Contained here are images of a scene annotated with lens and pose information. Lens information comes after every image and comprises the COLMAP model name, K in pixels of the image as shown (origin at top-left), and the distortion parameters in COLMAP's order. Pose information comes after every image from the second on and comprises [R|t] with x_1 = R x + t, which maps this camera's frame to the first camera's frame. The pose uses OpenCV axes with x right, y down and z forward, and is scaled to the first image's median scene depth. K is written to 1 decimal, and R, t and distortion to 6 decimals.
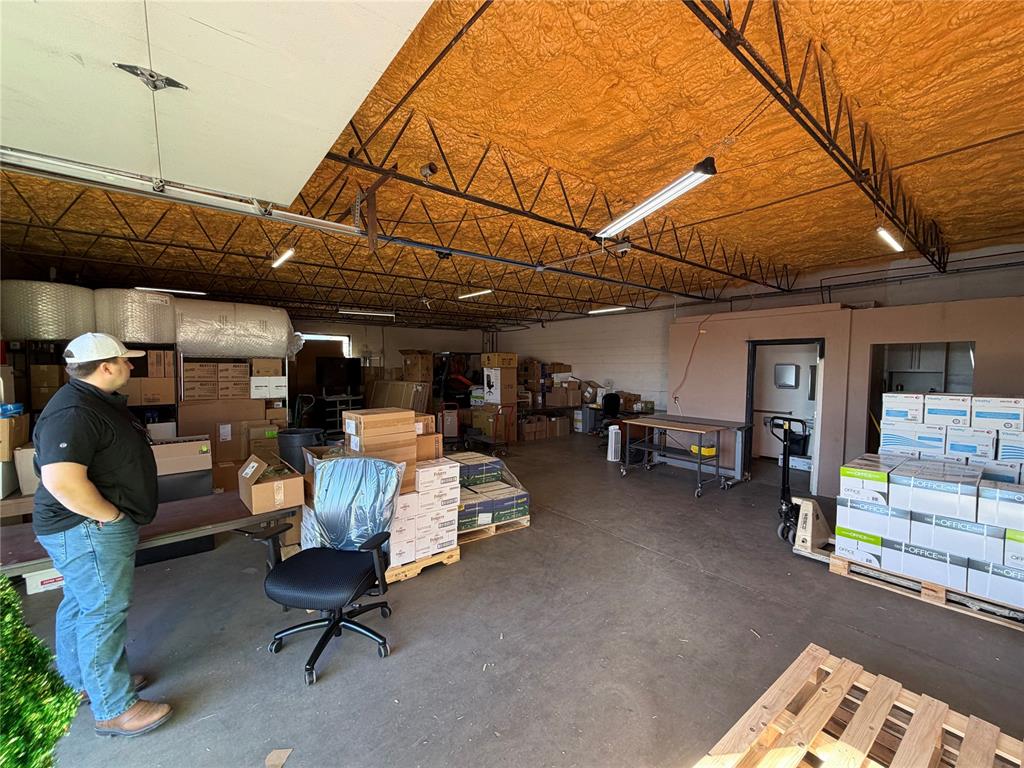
lens RADIAL K [[415.3, 0, 513.0], [0, 415.3, 381.3], [0, 0, 1]] dist [0.000507, -0.000082]
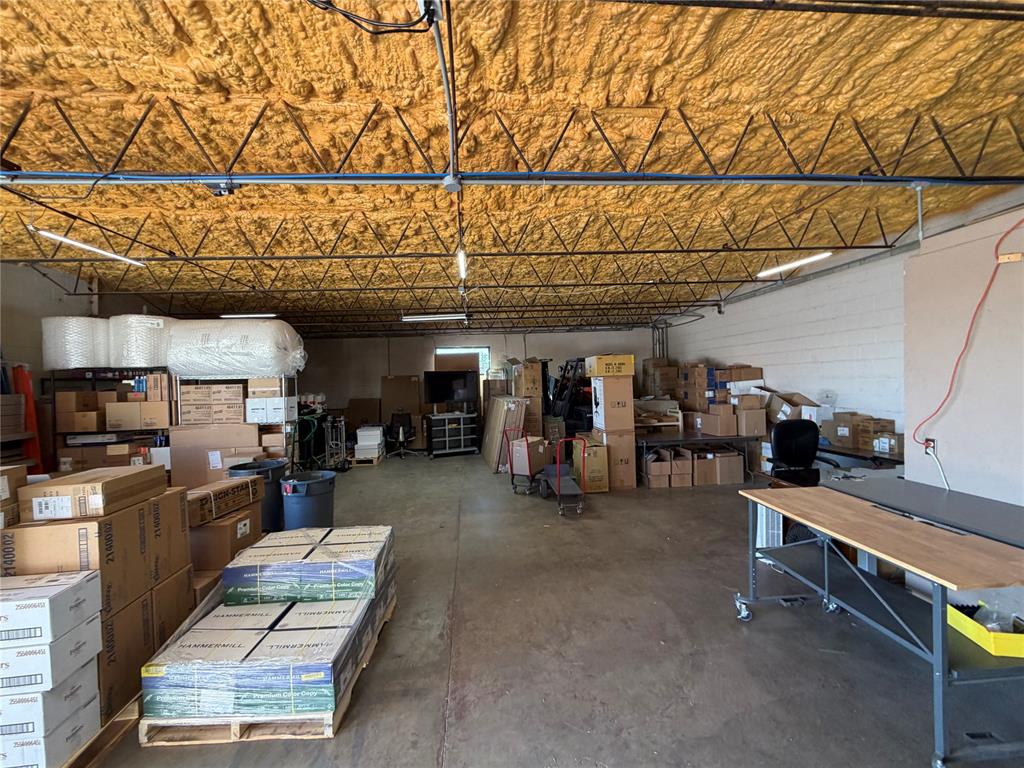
lens RADIAL K [[415.3, 0, 513.3], [0, 415.3, 382.0], [0, 0, 1]] dist [0.000507, -0.000082]
pose [[0.832344, -0.026912, -0.553606, 0.214603], [0.015270, 0.999555, -0.025632, -0.008951], [0.554049, 0.012881, 0.832384, 0.343525]]
